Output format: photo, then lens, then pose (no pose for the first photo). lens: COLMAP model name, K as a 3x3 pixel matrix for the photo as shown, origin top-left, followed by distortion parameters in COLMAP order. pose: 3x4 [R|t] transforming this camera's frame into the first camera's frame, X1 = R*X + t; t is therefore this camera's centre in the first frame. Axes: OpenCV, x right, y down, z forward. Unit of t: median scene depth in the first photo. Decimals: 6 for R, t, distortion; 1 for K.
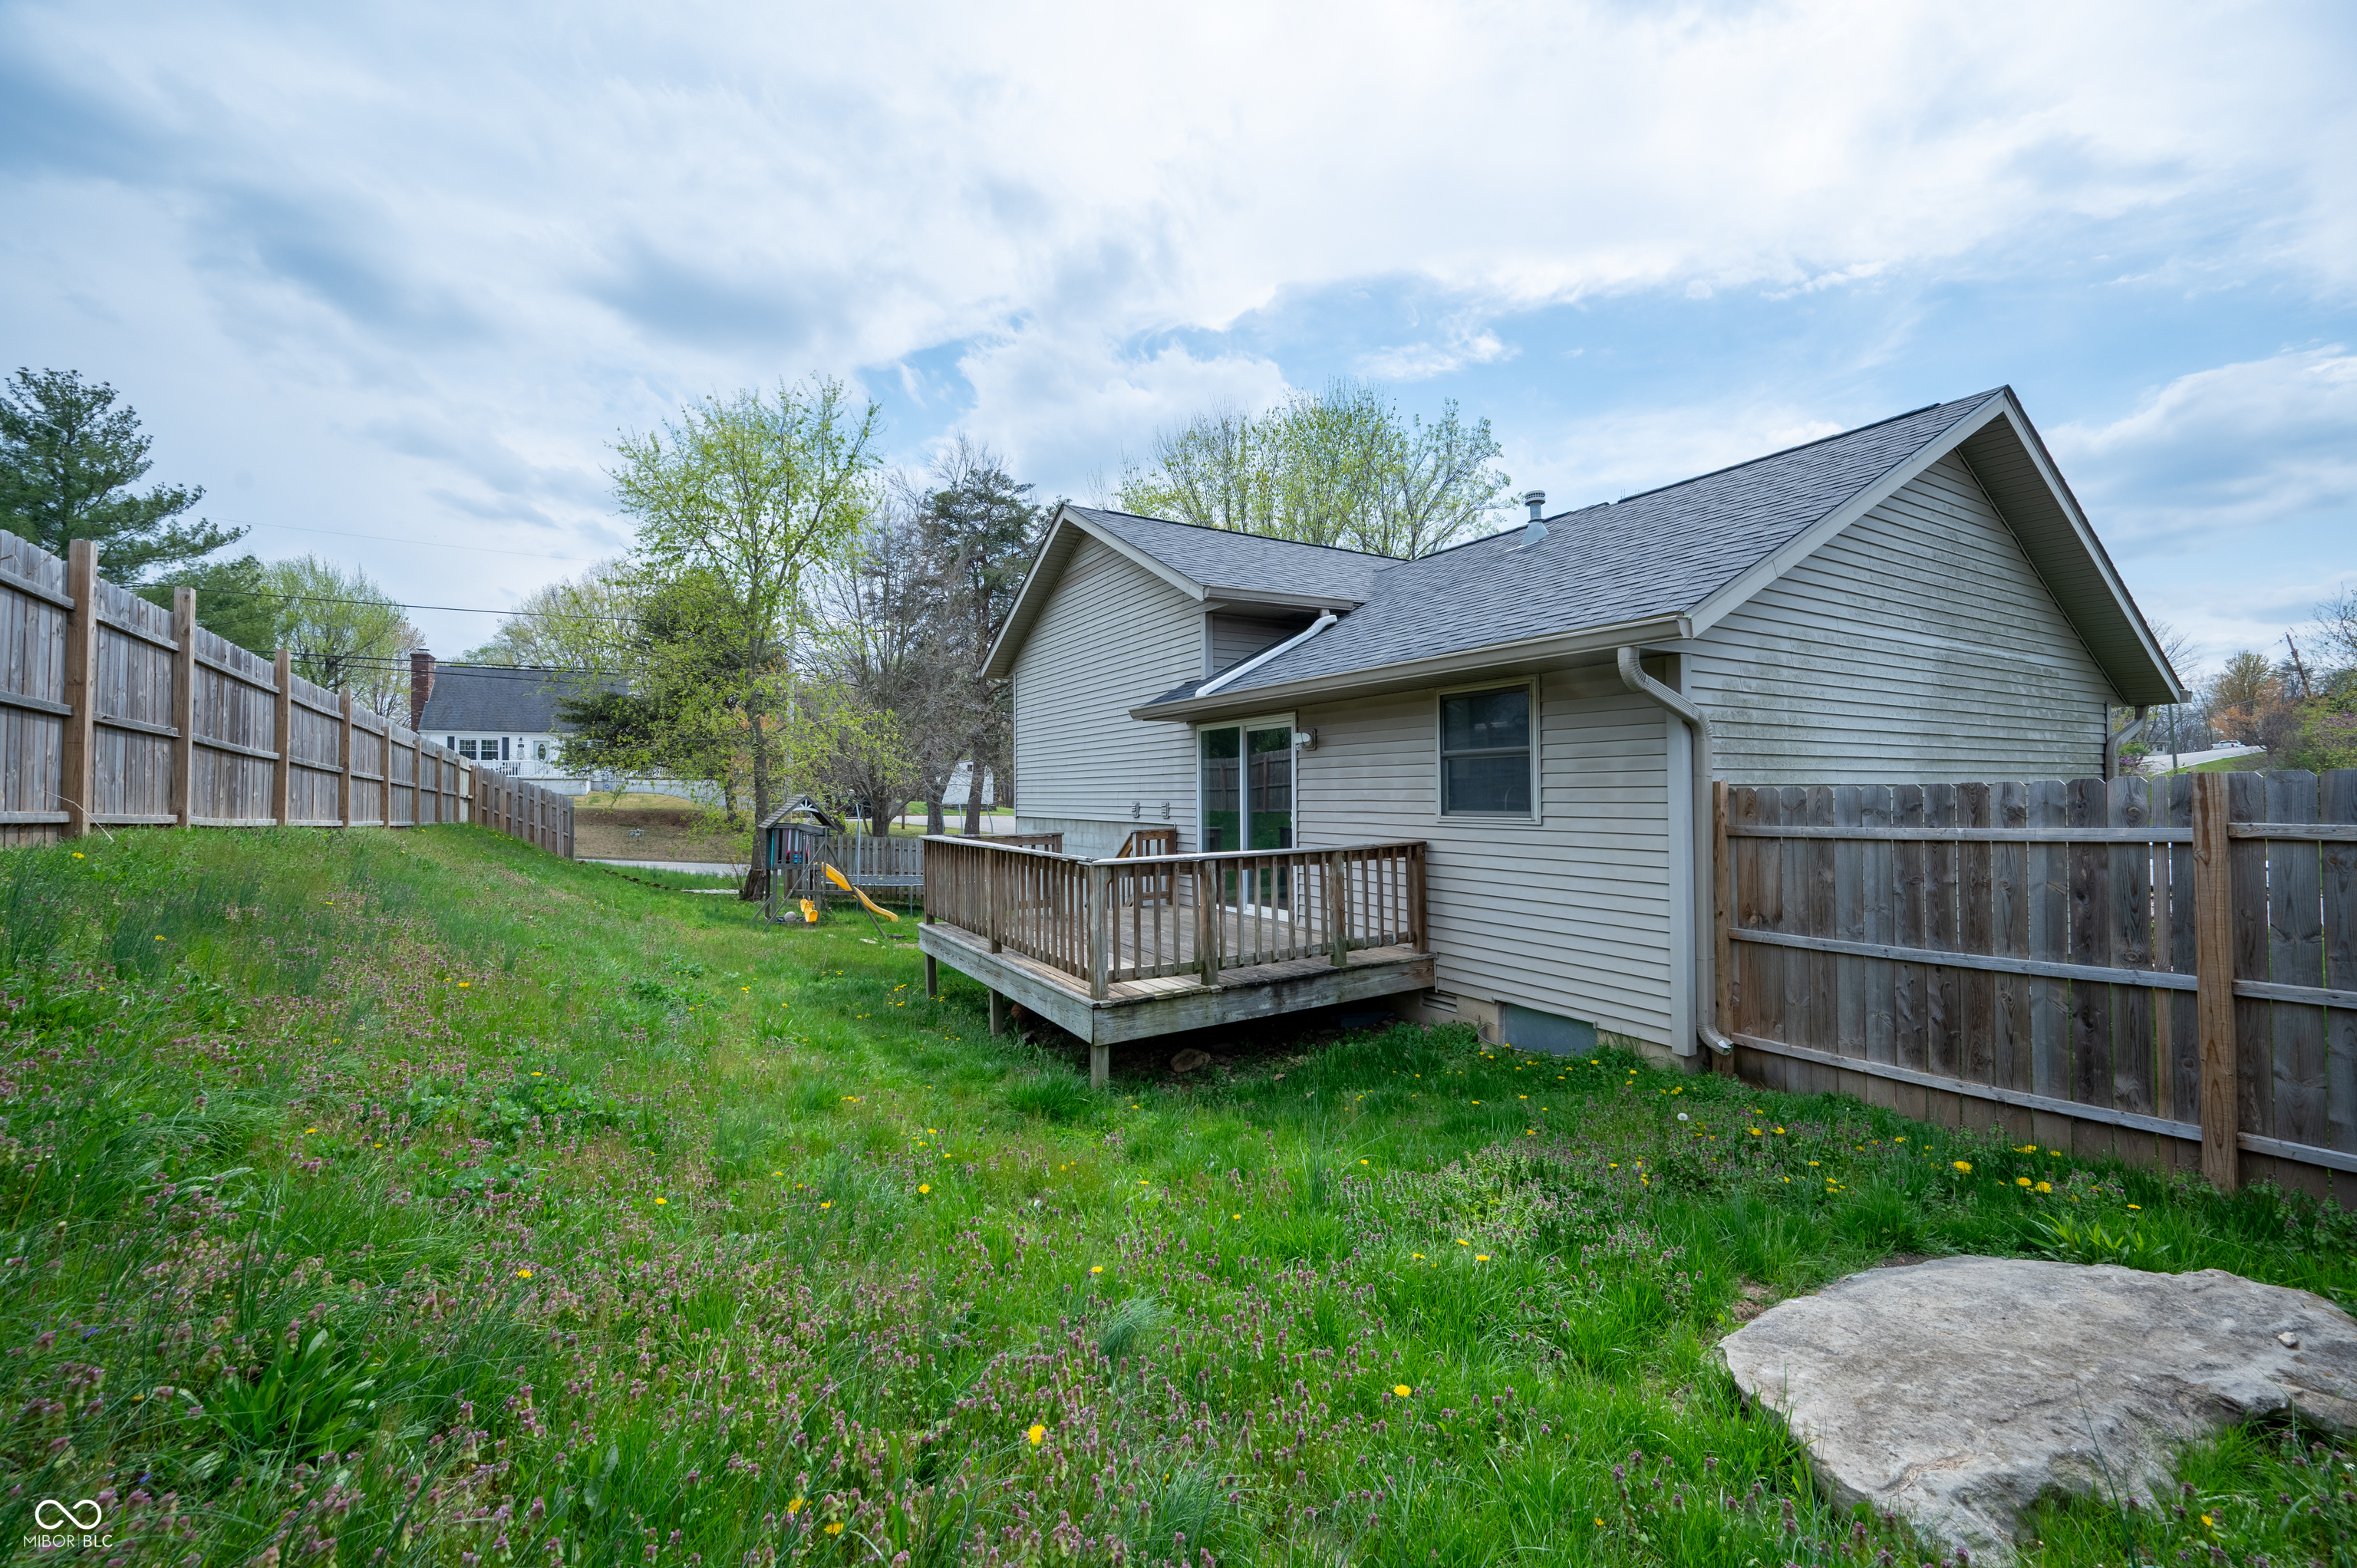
lens RADIAL K [[899.6, 0, 1170.7], [0, 899.6, 778.8], [0, 0, 1]] dist [0.000135, -0.000034]
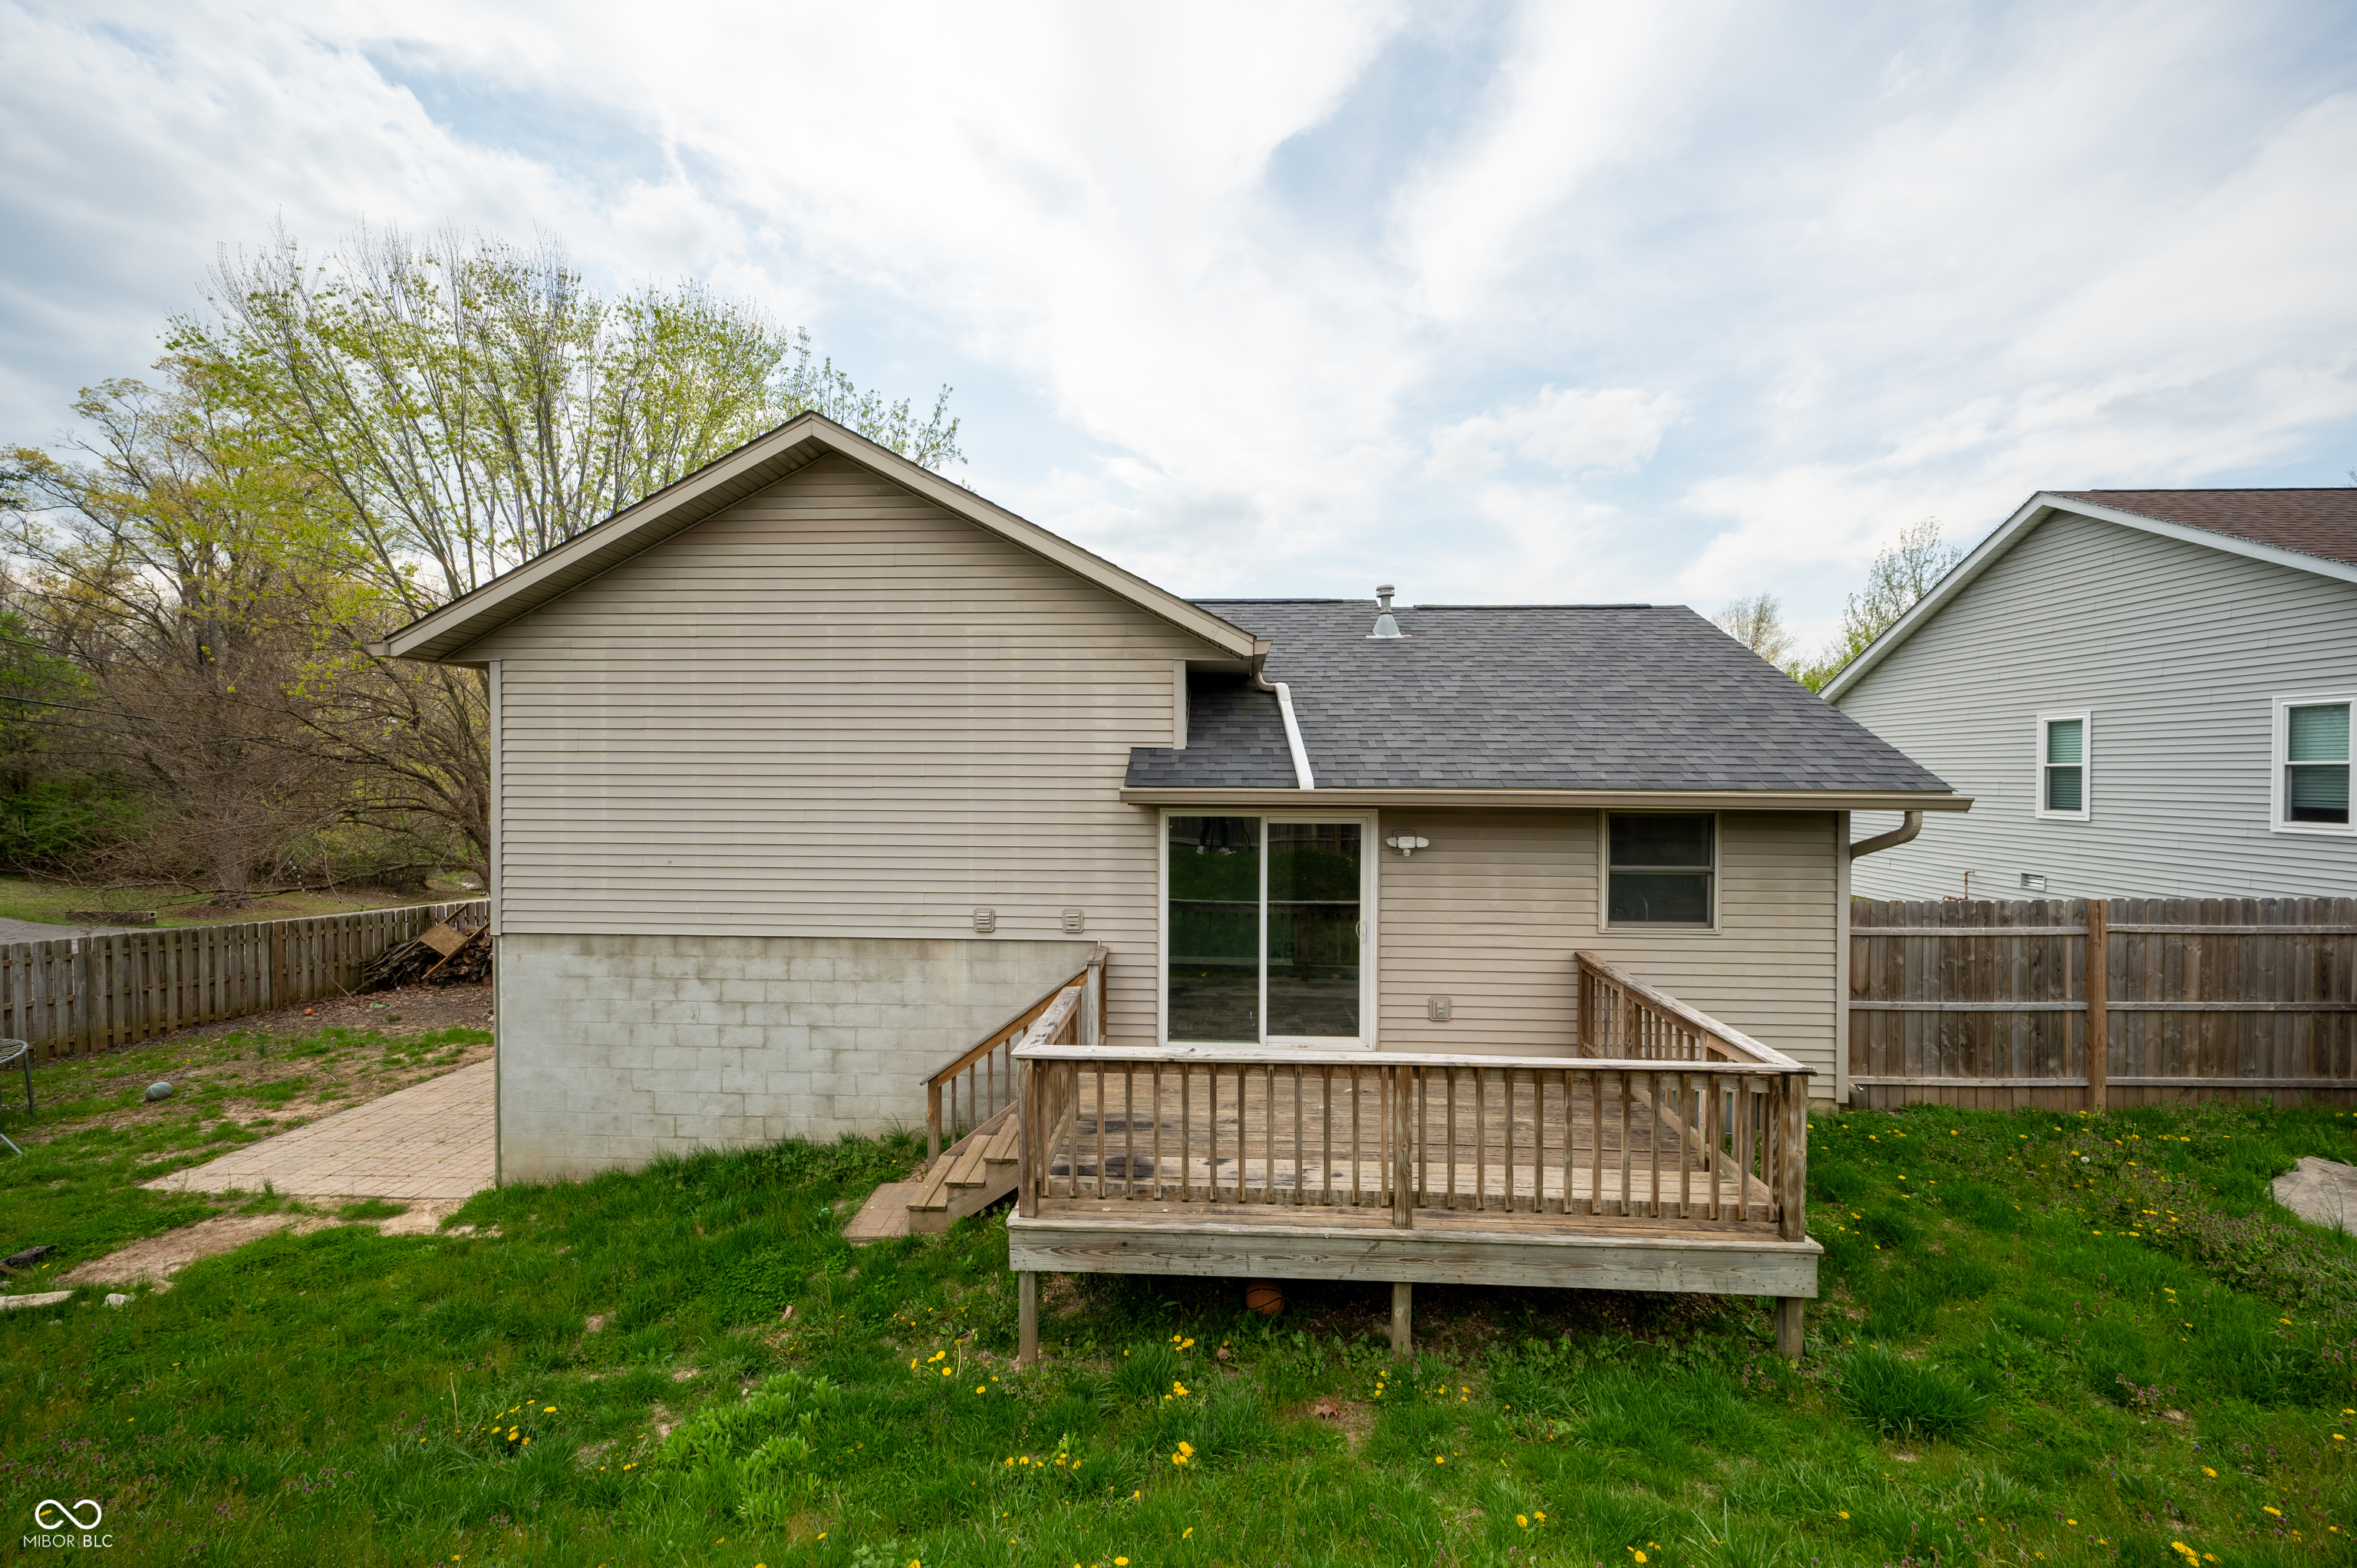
lens RADIAL K [[930.5, 0, 1176.3], [0, 930.5, 779.4], [0, 0, 1]] dist [0.000822, 0.000034]
pose [[0.544225, -0.000294, 0.838939, -0.822546], [-0.020790, 0.999688, 0.013837, -0.126834], [-0.838682, -0.024972, 0.544049, 0.784332]]
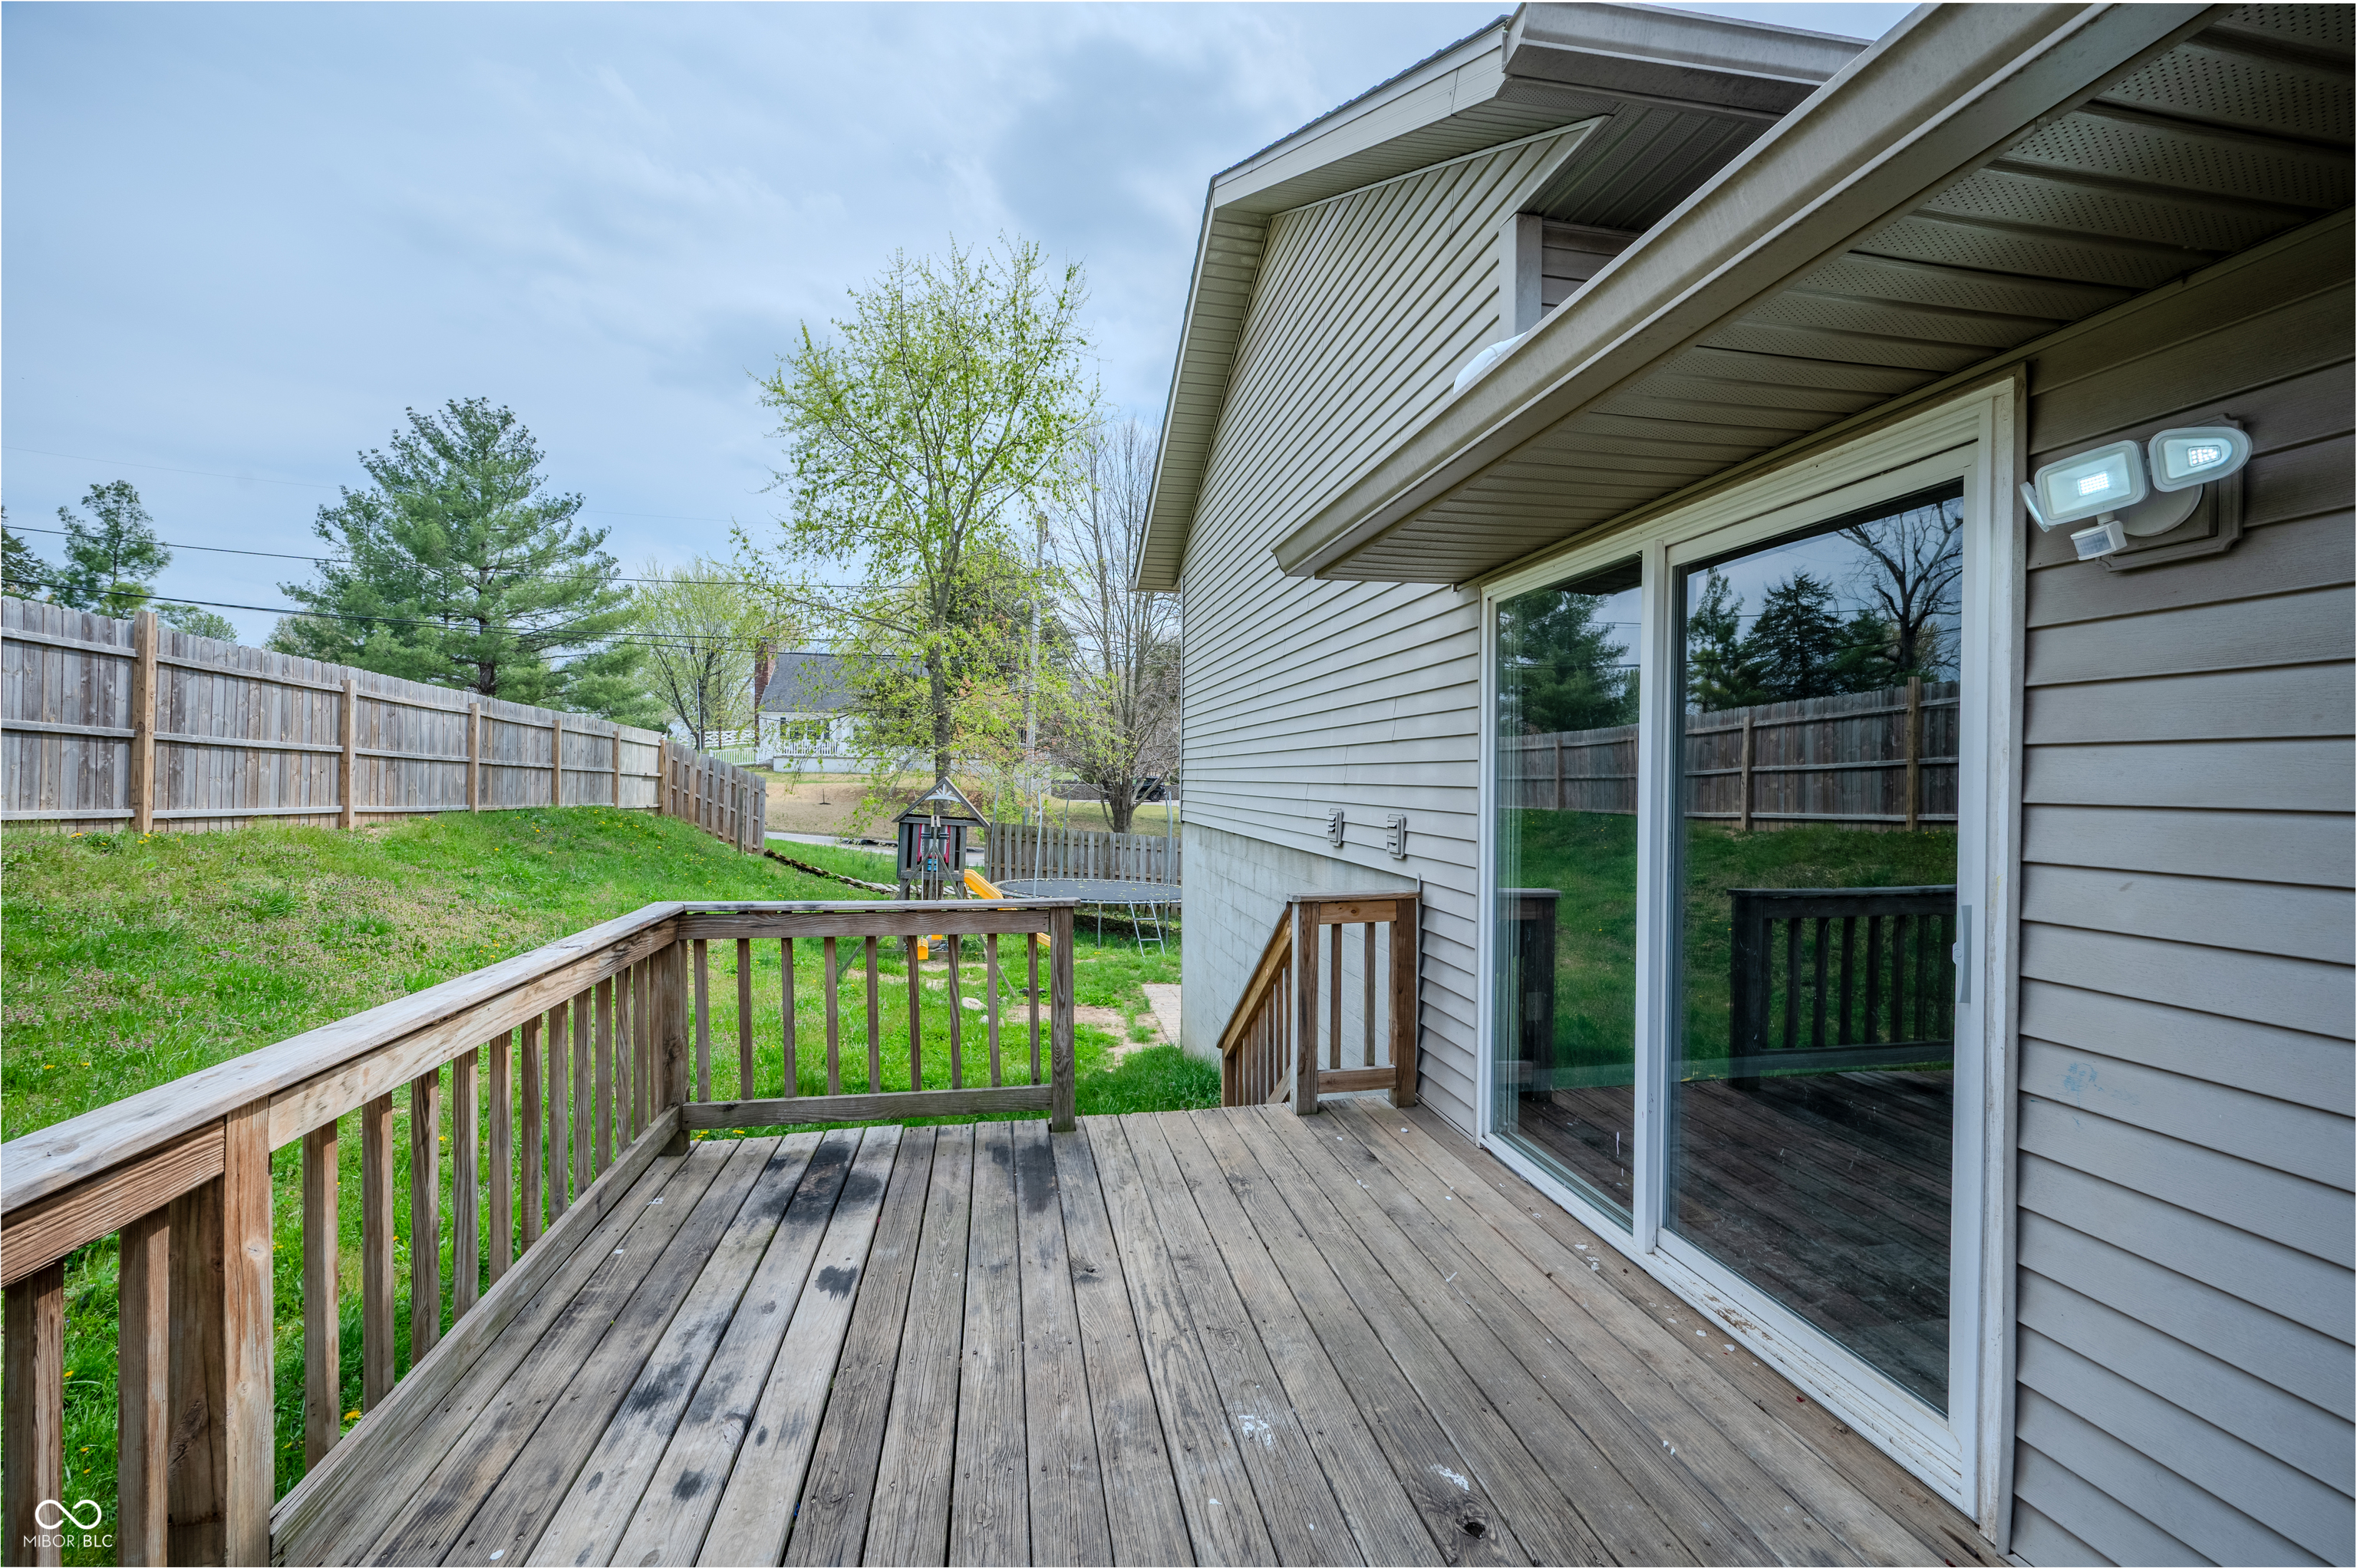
lens RADIAL K [[930.5, 0, 1176.3], [0, 930.5, 779.4], [0, 0, 1]] dist [0.000822, 0.000034]
pose [[0.944952, 0.014752, -0.326878, 0.048393], [-0.008816, 0.999768, 0.019633, 0.006454], [0.327092, -0.015671, 0.944863, 0.888331]]
